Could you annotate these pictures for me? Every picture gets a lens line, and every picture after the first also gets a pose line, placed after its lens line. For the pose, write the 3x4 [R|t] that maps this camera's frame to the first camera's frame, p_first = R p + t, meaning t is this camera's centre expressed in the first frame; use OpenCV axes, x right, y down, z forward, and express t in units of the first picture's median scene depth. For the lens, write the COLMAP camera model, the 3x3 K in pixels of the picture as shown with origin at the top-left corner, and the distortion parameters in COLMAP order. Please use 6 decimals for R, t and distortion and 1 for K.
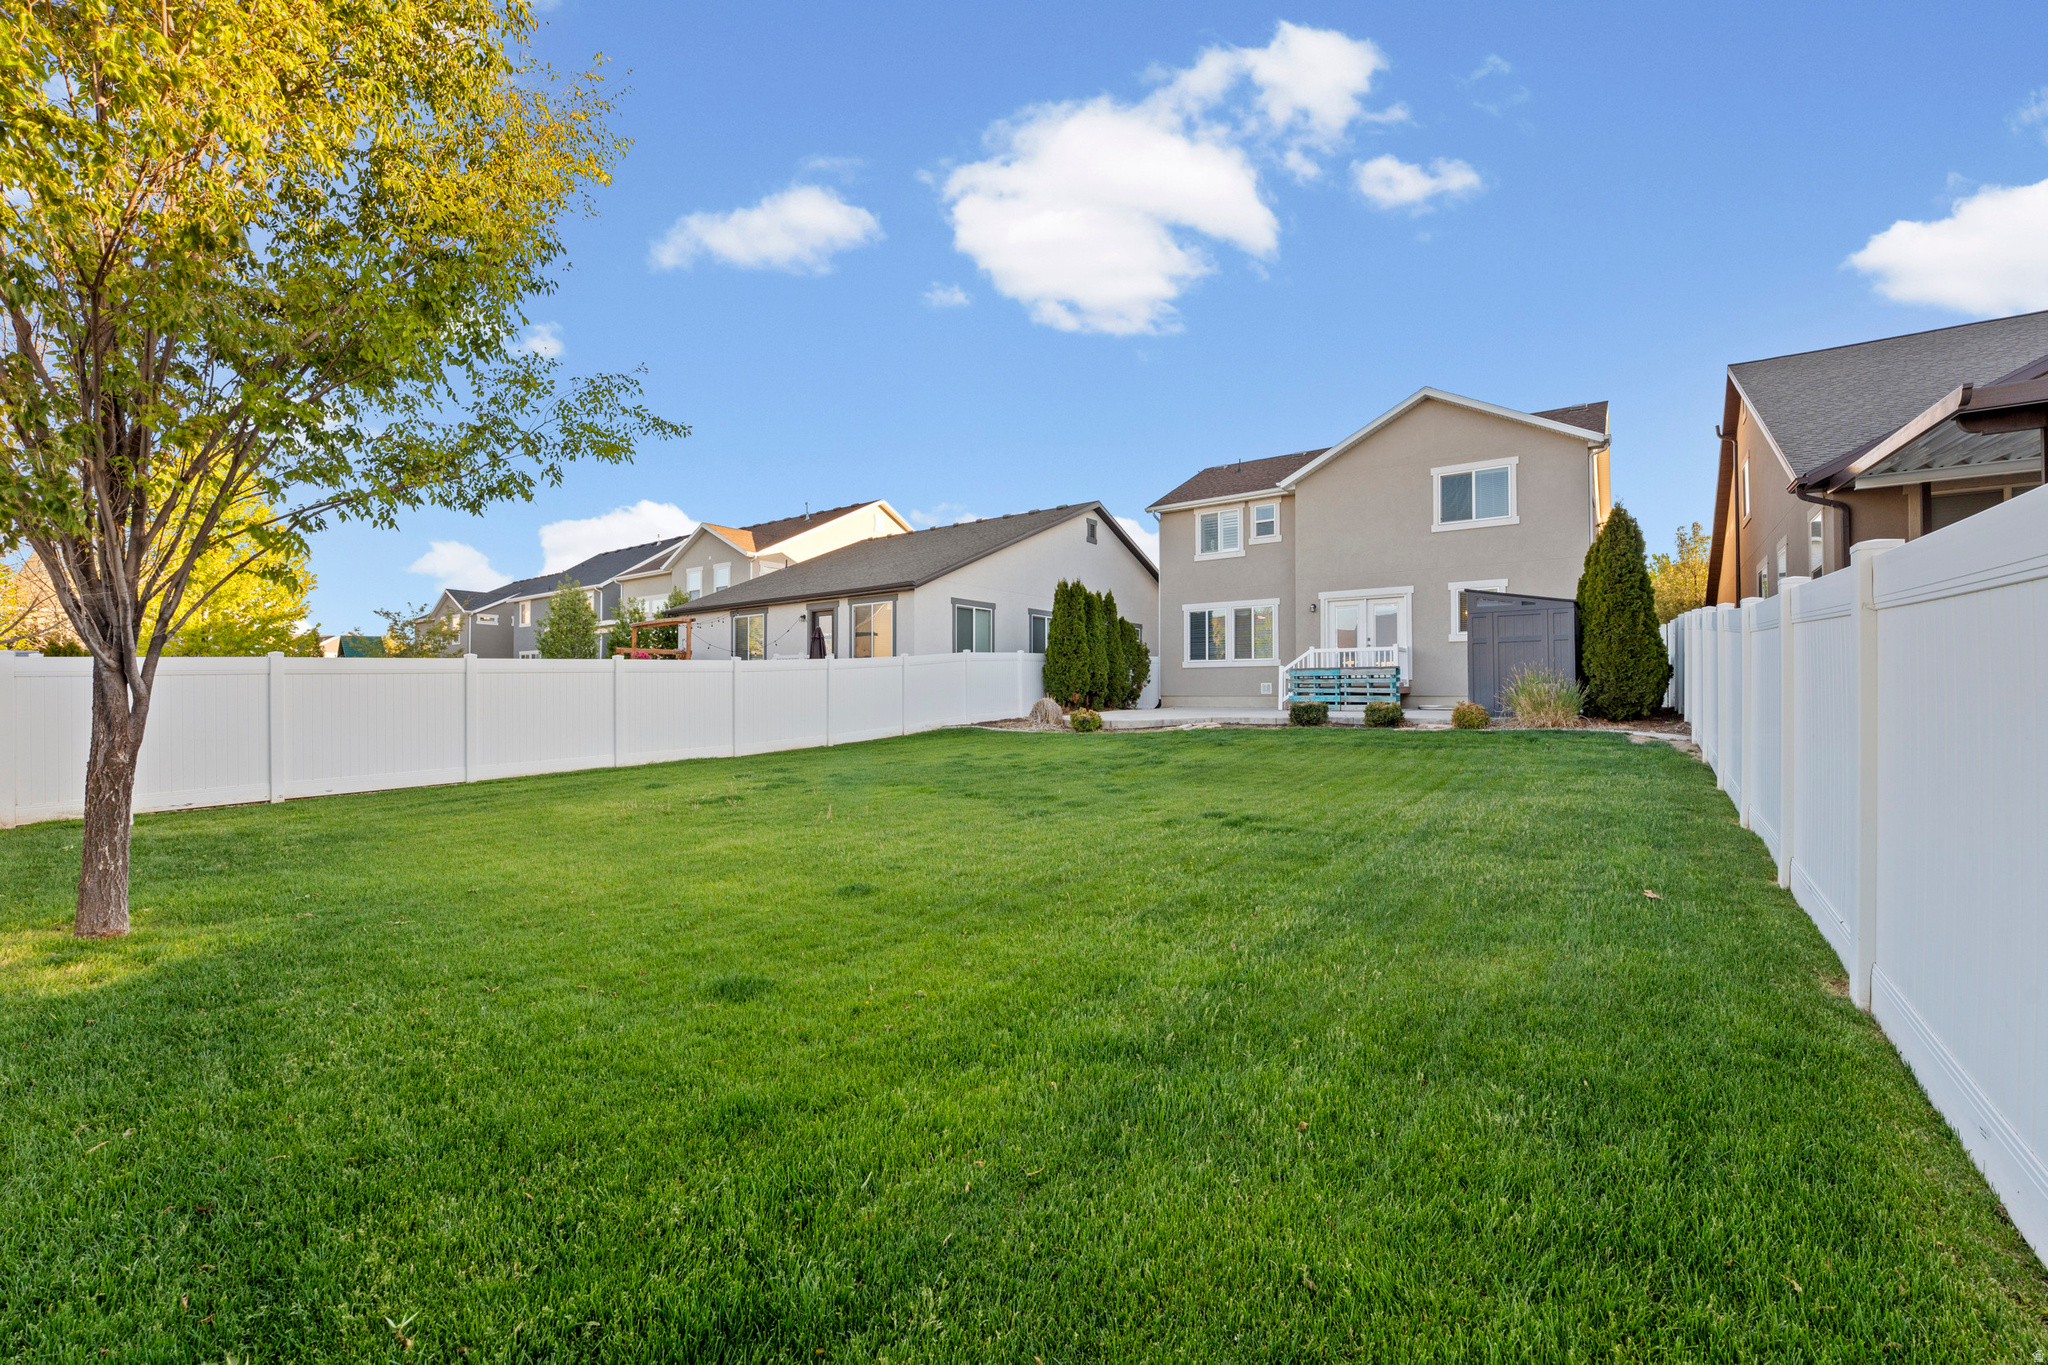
lens RADIAL K [[820.7, 0, 1018.6], [0, 820.7, 698.6], [0, 0, 1]] dist [0.000699, -0.000038]
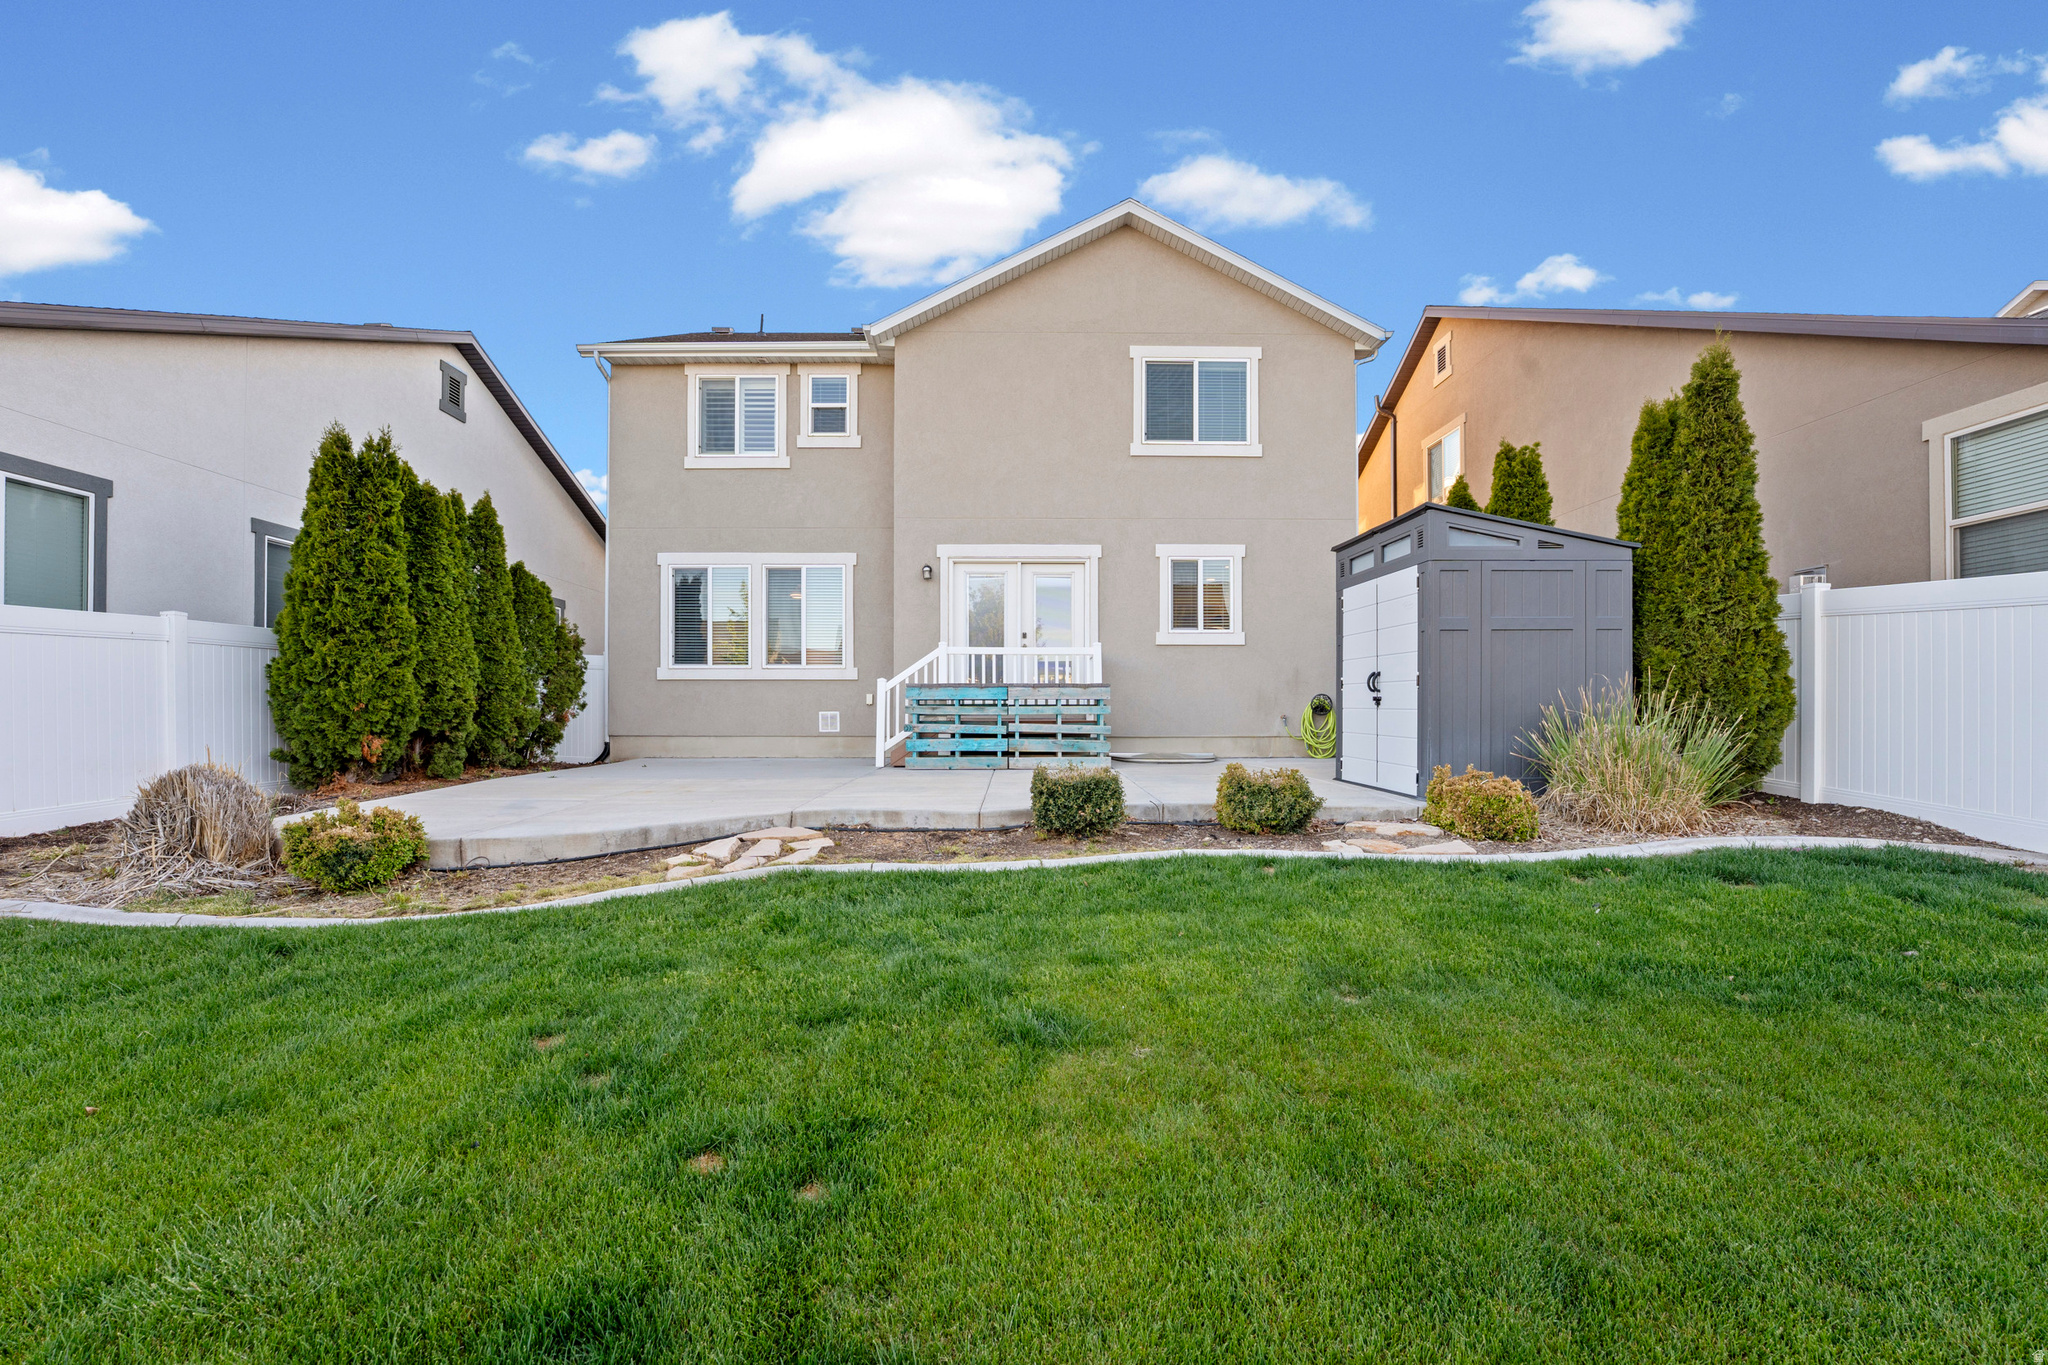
lens RADIAL K [[844.6, 0, 1021.6], [0, 844.6, 715.5], [0, 0, 1]] dist [-0.023303, -0.000109]
pose [[0.794171, 0.004095, 0.607680, 0.071070], [0.000563, 0.999972, -0.007474, -0.012624], [-0.607694, 0.006278, 0.794147, 0.500910]]
